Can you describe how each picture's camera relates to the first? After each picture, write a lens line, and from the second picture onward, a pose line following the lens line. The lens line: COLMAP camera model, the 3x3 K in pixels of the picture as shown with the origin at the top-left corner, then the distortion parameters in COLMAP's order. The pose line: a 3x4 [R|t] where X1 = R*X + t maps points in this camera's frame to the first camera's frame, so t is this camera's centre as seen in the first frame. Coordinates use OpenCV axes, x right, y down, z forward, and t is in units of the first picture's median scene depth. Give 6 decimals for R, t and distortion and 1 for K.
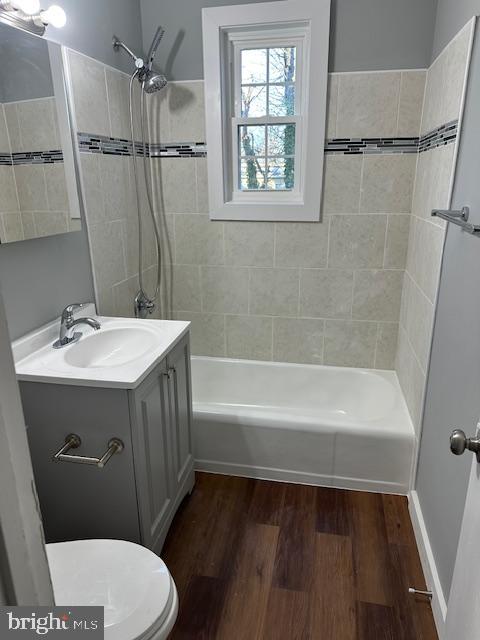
lens RADIAL K [[434.6, 0, 237.8], [0, 434.6, 331.5], [0, 0, 1]] dist [0.004255, -0.002589]
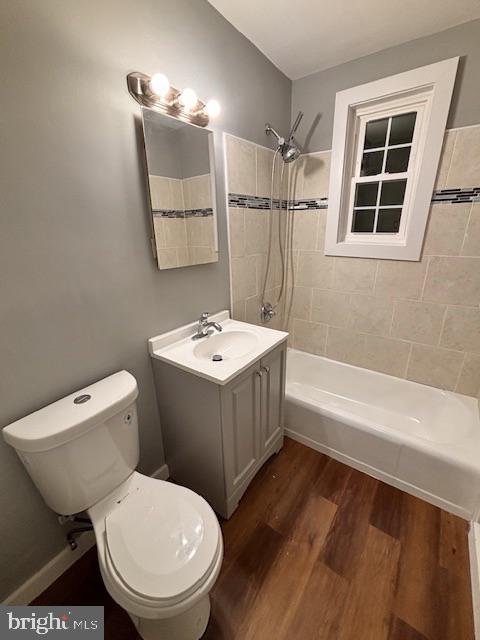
lens RADIAL K [[265.2, 0, 245.1], [0, 265.2, 322.4], [0, 0, 1]] dist [0.000379, 0.000078]
pose [[0.912592, 0.139653, -0.384283, 0.069693], [-0.133348, 0.990129, 0.043152, -0.067700], [0.386516, 0.011863, 0.922206, 0.182756]]
